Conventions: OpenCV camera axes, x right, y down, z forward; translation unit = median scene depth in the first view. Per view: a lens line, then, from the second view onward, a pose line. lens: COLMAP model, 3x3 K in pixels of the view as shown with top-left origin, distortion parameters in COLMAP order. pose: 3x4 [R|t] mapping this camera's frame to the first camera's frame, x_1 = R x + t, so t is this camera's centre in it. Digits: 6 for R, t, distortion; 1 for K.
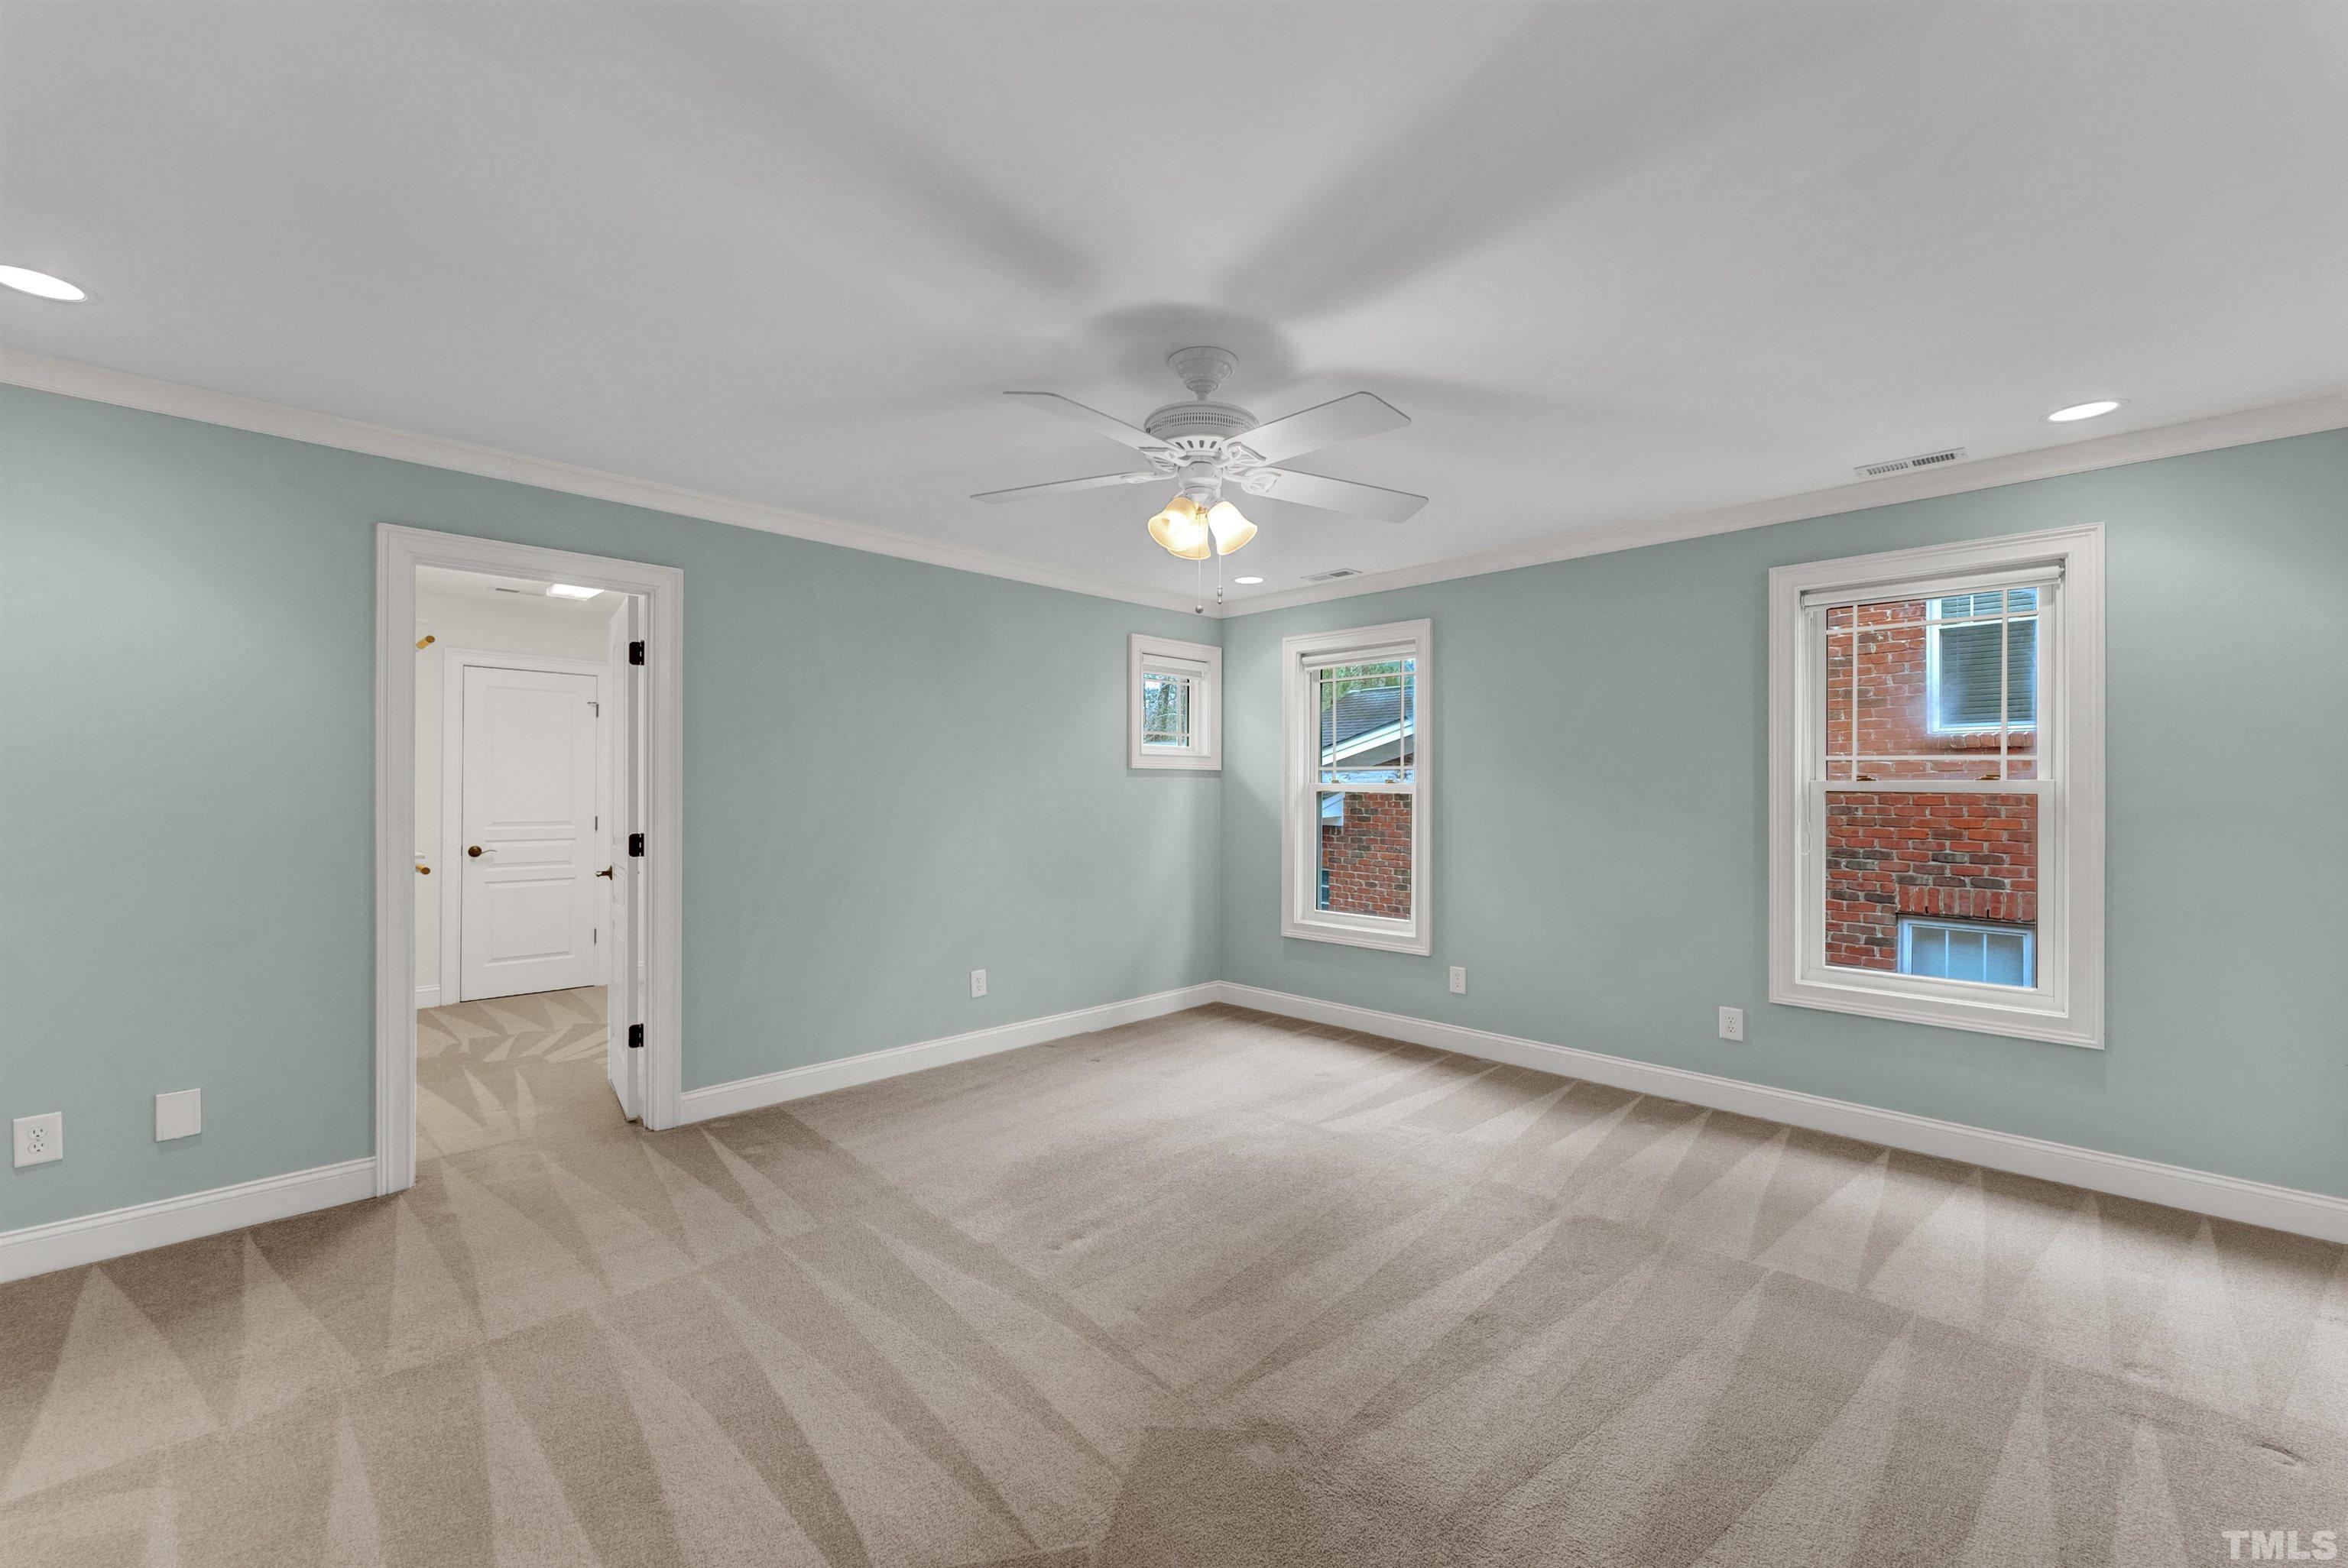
lens RADIAL K [[962.0, 0, 1169.2], [0, 962.0, 783.3], [0, 0, 1]] dist [0.002832, -0.000878]
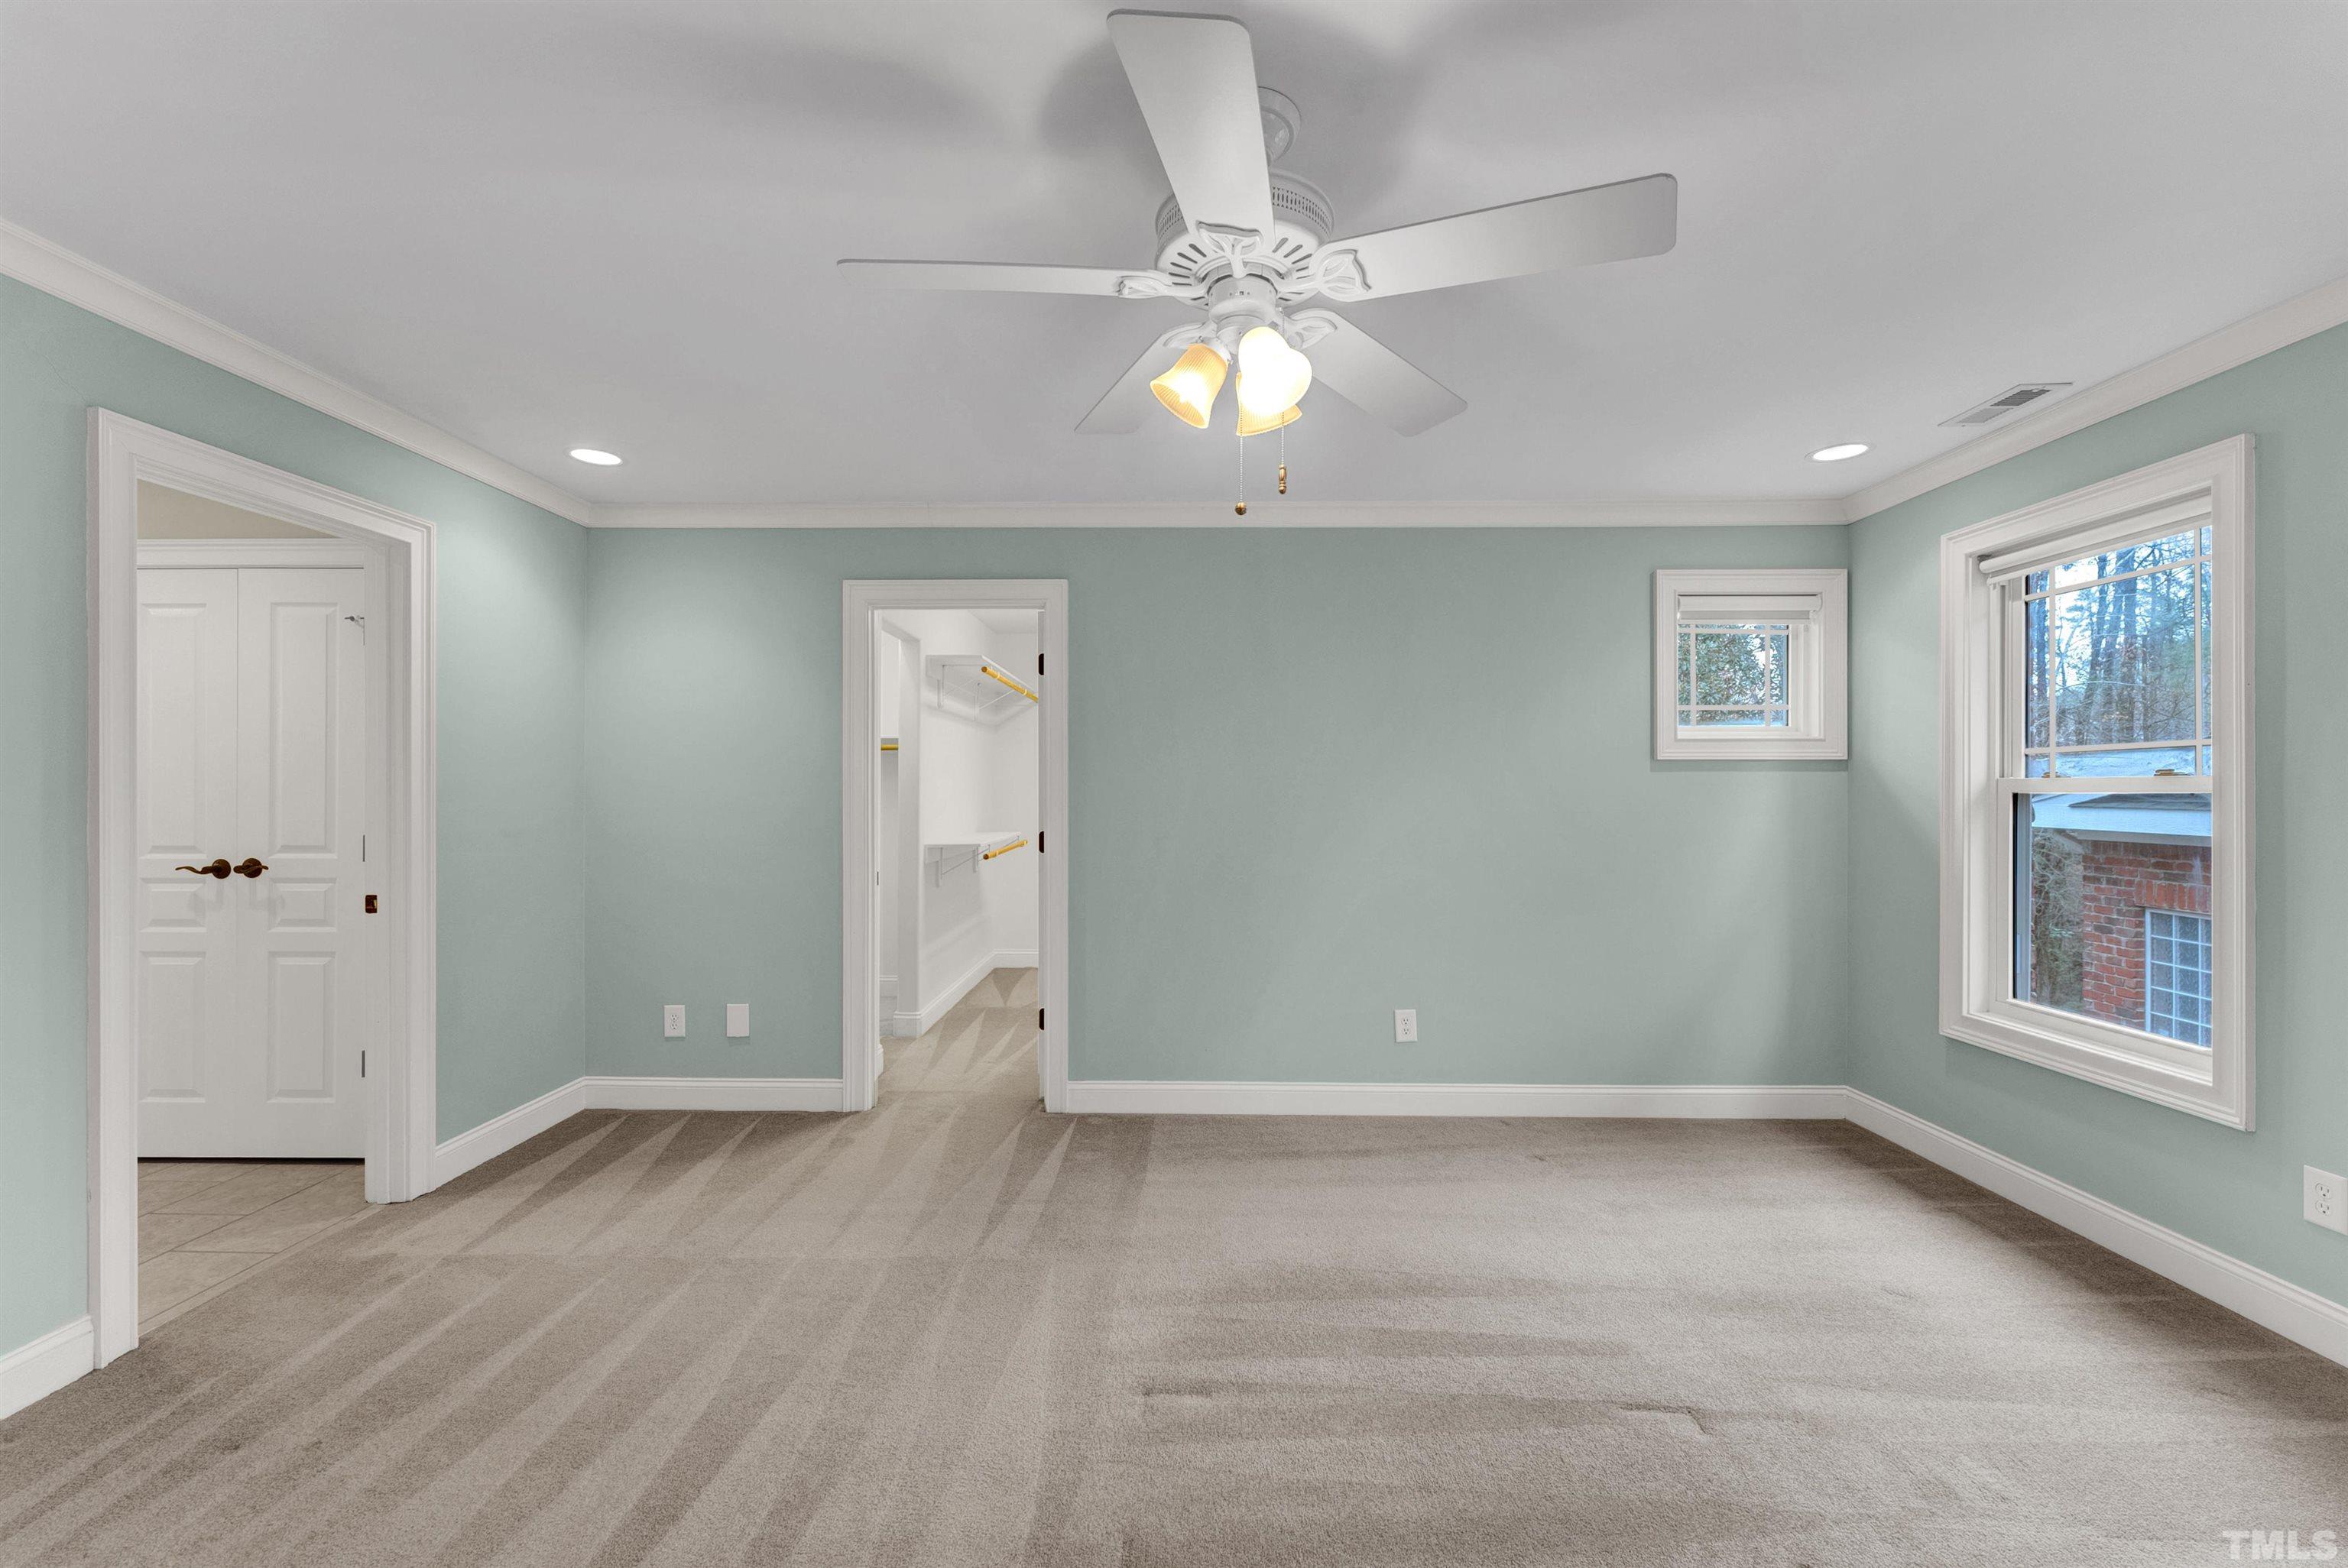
lens RADIAL K [[962.0, 0, 1169.2], [0, 962.0, 783.3], [0, 0, 1]] dist [0.002832, -0.000878]
pose [[0.691792, -0.007395, -0.722059, 0.280565], [0.005751, 0.999972, -0.004731, 0.003860], [0.722074, -0.000880, 0.691816, 0.310125]]
